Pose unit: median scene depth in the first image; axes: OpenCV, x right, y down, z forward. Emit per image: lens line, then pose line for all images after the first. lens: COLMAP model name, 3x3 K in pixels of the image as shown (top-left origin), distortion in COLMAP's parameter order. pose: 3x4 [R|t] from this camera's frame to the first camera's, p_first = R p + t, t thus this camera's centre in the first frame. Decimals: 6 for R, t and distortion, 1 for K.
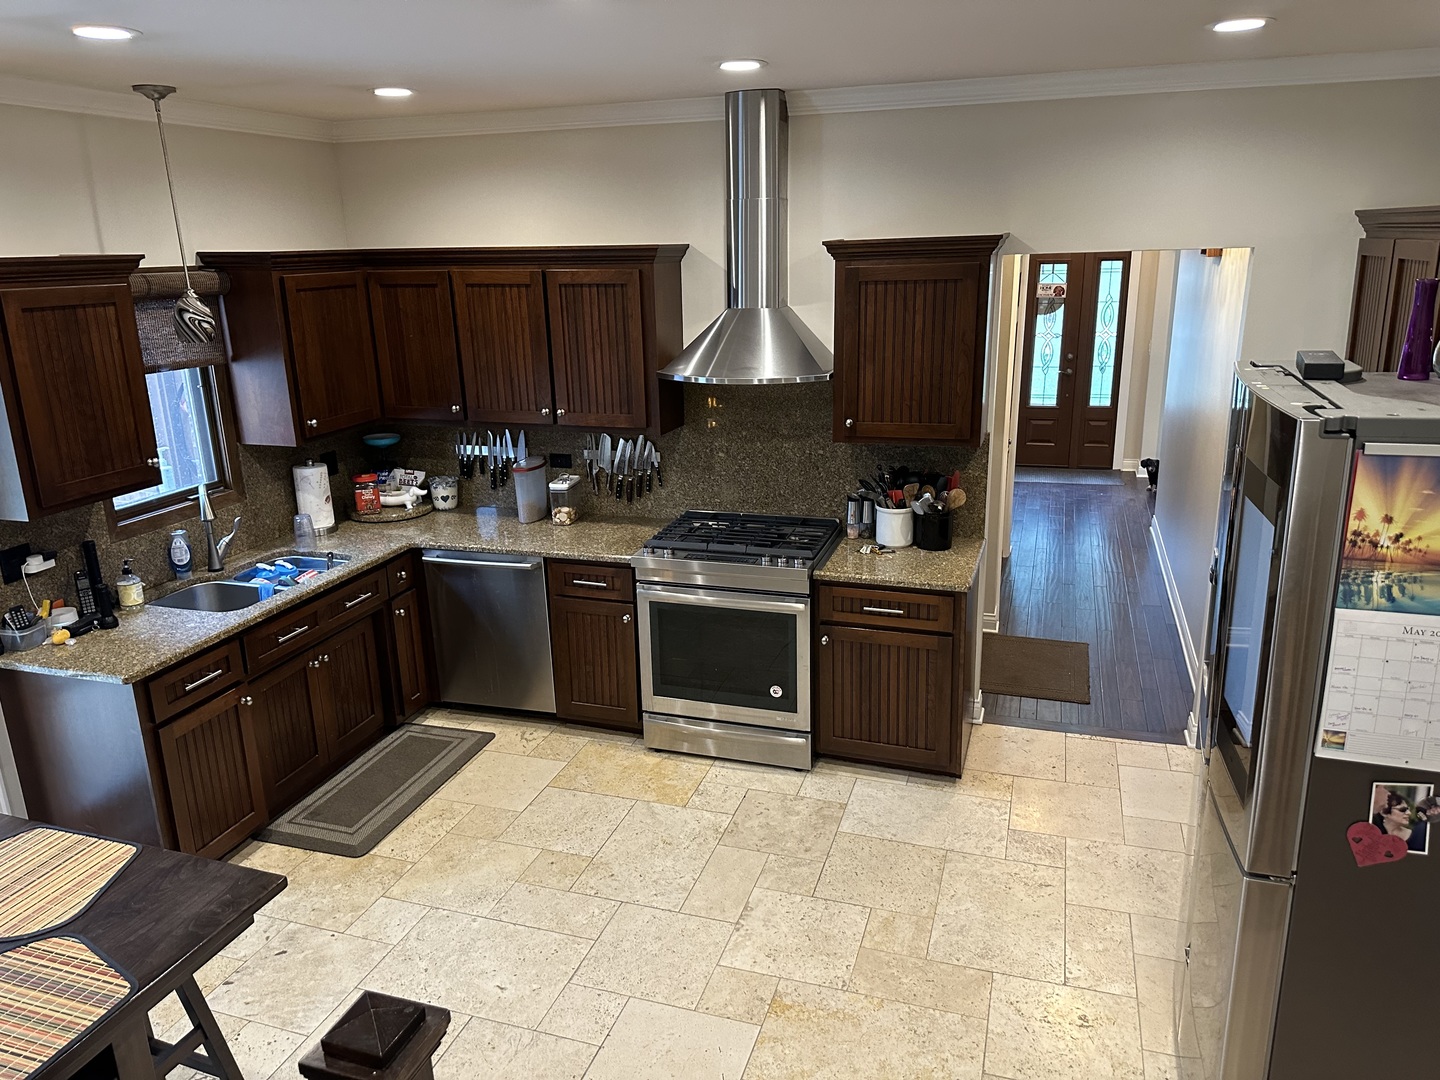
lens RADIAL K [[1027.1, 0, 726.9], [0, 1027.1, 529.1], [0, 0, 1]] dist [0.081474, -0.108570]
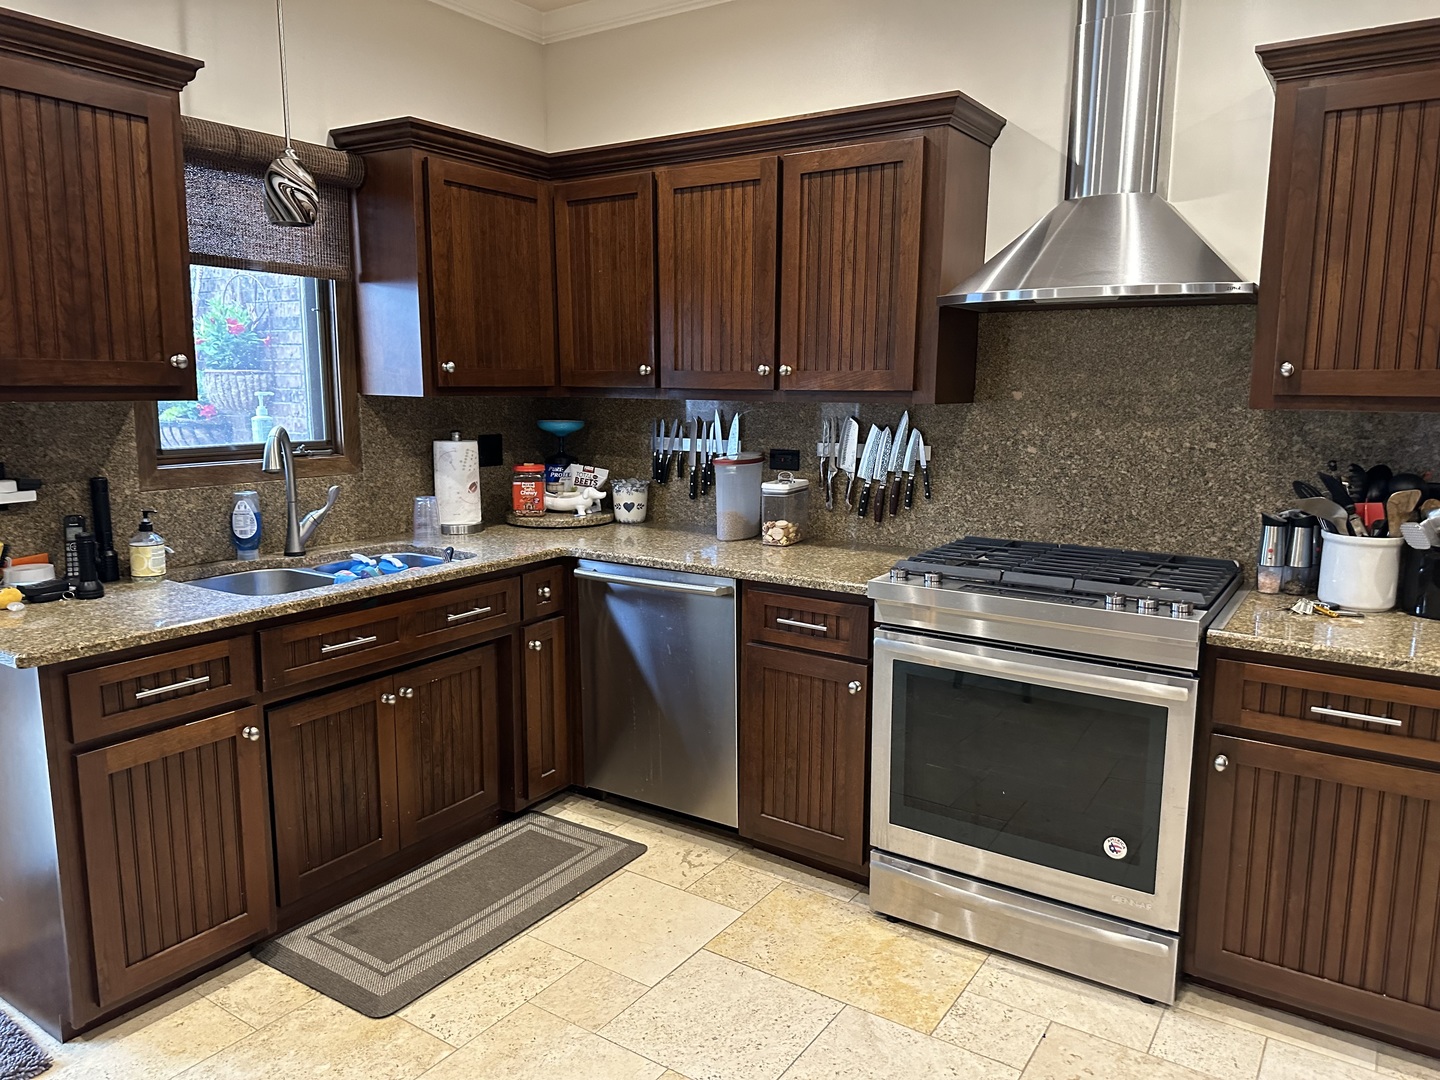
lens RADIAL K [[1027.1, 0, 721.2], [0, 1027.1, 529.0], [0, 0, 1]] dist [0.081474, -0.108570]
pose [[0.961658, 0.069440, -0.265315, -0.018457], [-0.101293, 0.988943, -0.108313, 0.070272], [0.254860, 0.131035, 0.958059, 0.386394]]
